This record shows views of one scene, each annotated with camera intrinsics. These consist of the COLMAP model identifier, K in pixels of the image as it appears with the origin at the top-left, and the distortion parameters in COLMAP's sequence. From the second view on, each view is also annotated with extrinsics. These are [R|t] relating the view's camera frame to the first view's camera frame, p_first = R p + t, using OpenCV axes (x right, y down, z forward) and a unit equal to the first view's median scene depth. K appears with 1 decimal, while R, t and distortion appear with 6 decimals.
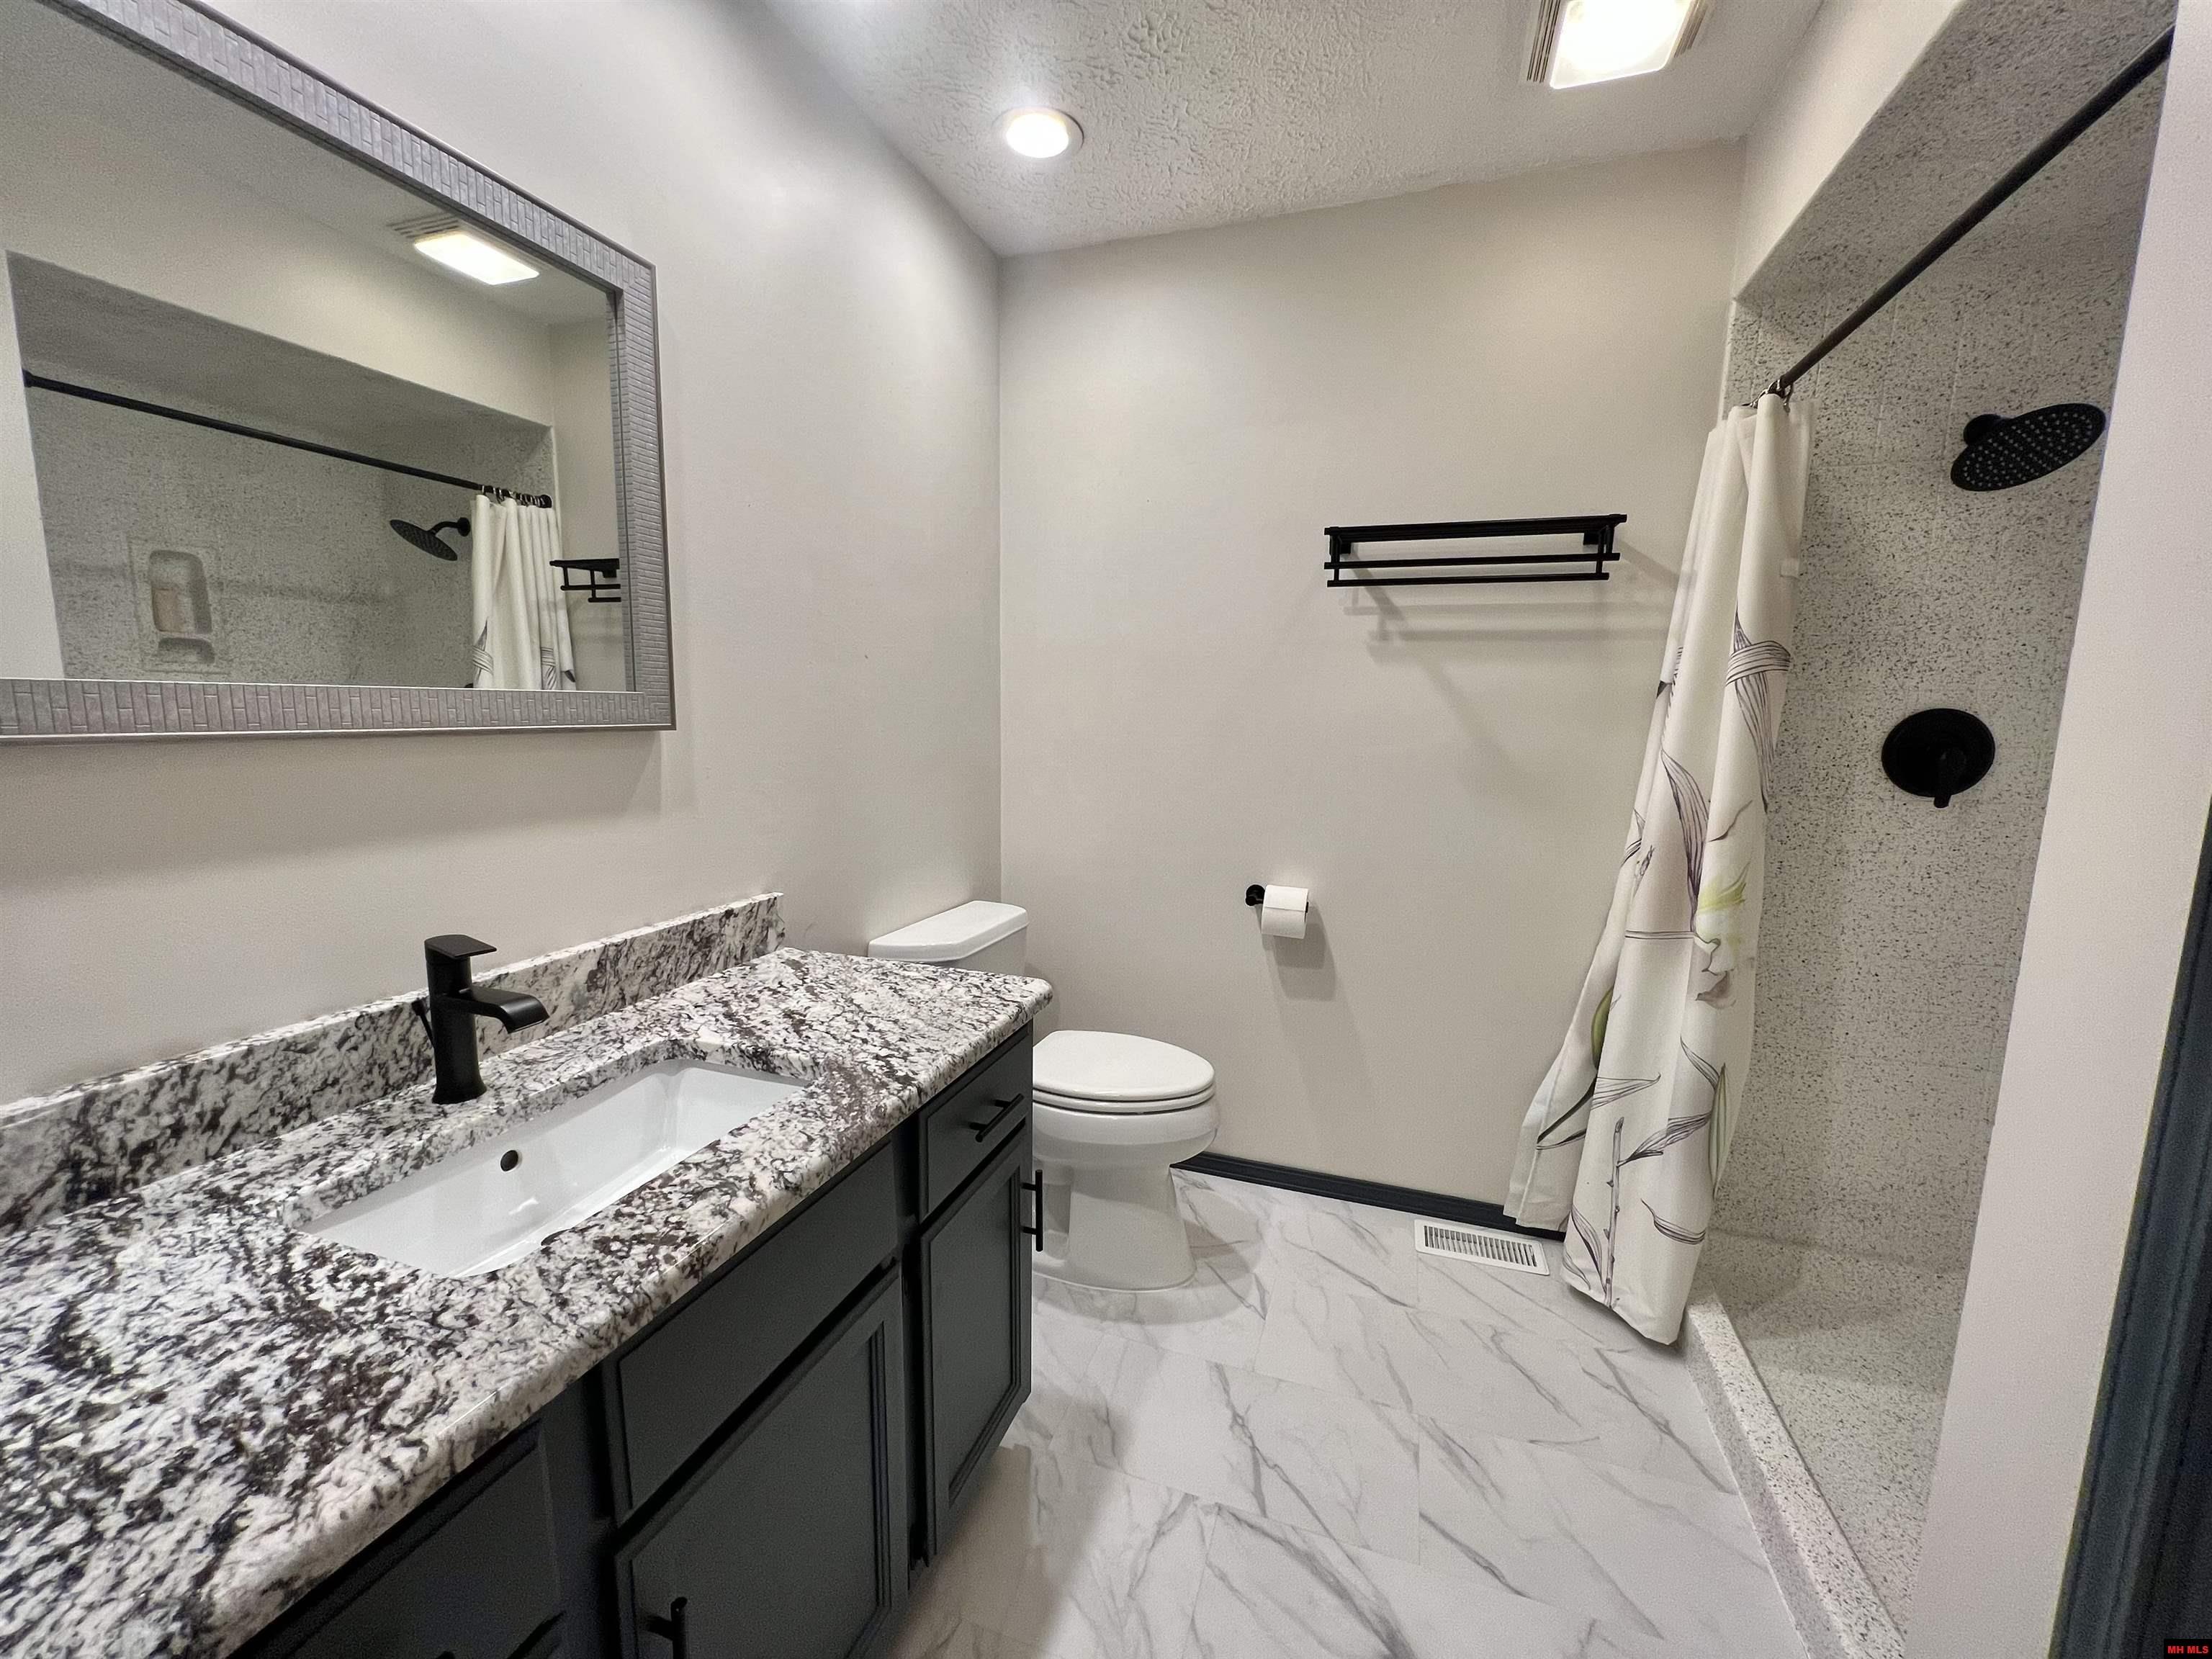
lens RADIAL K [[883.6, 0, 1107.1], [0, 883.6, 832.3], [0, 0, 1]] dist [0.000724, -0.000251]
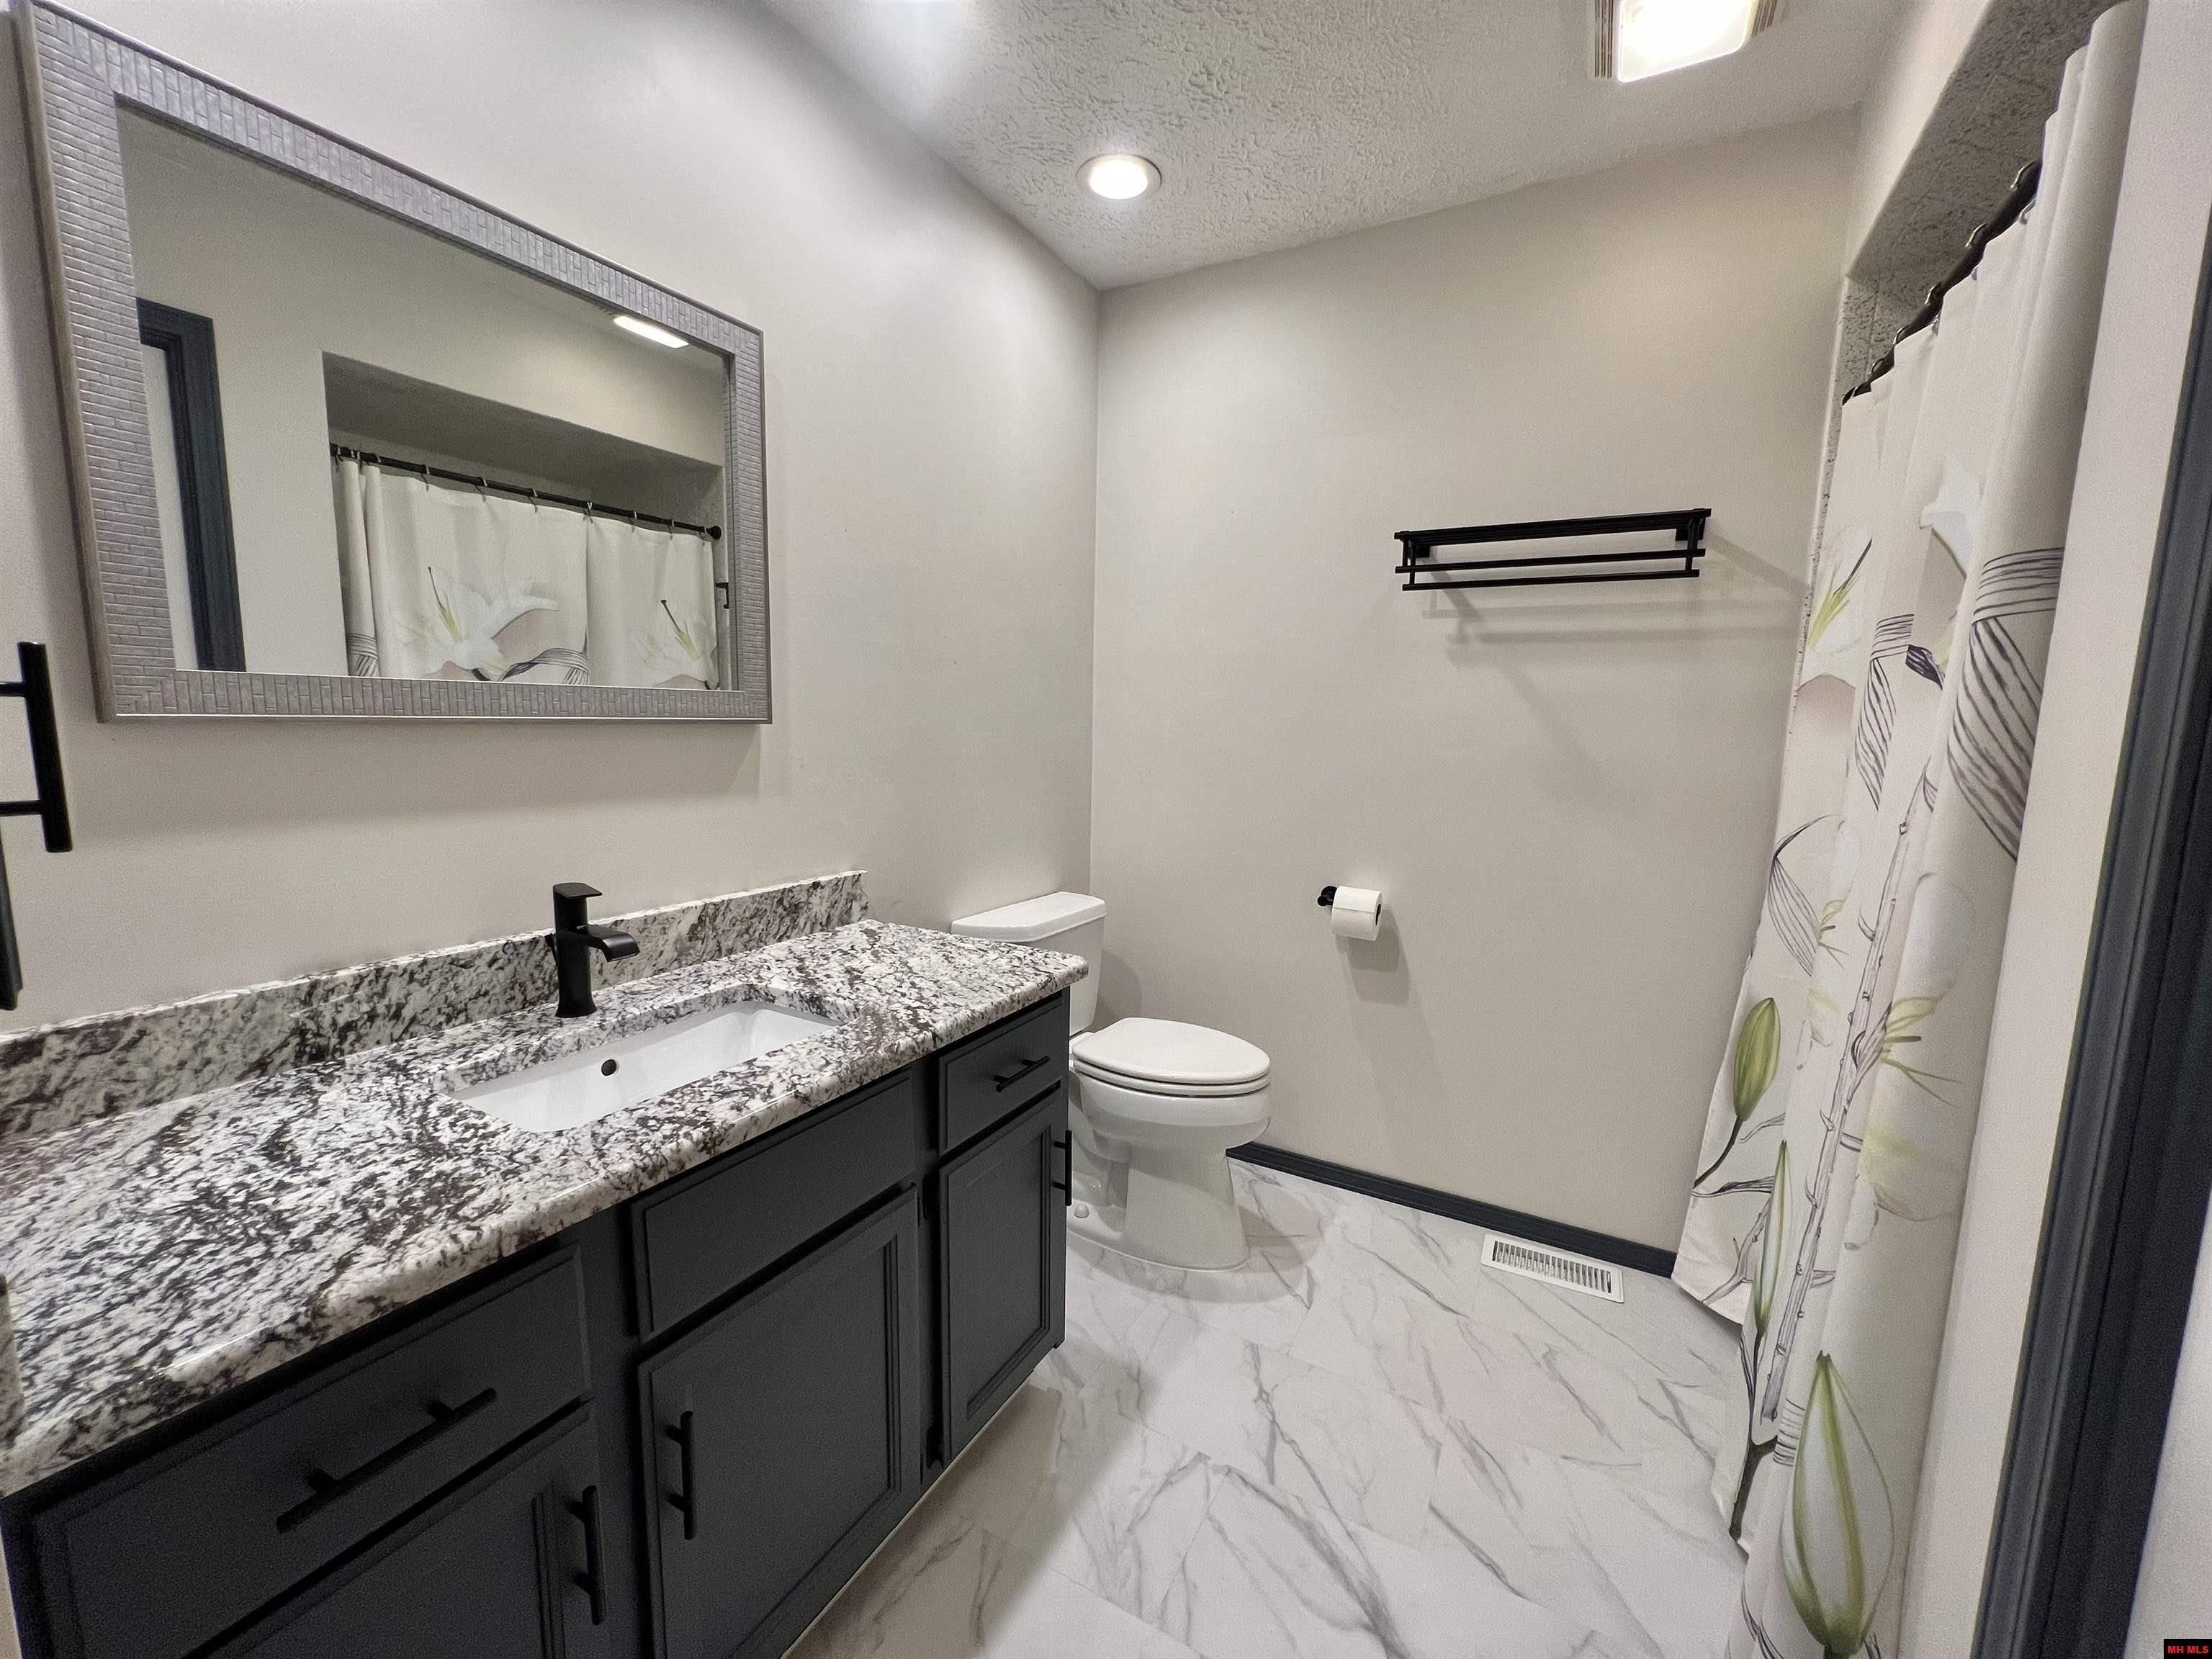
lens RADIAL K [[883.6, 0, 1107.0], [0, 883.6, 832.1], [0, 0, 1]] dist [0.000724, -0.000251]
pose [[0.984295, 0.026167, -0.174582, 0.155361], [-0.028493, 0.999535, -0.010829, 0.027153], [0.174218, 0.015633, 0.984583, -0.070158]]
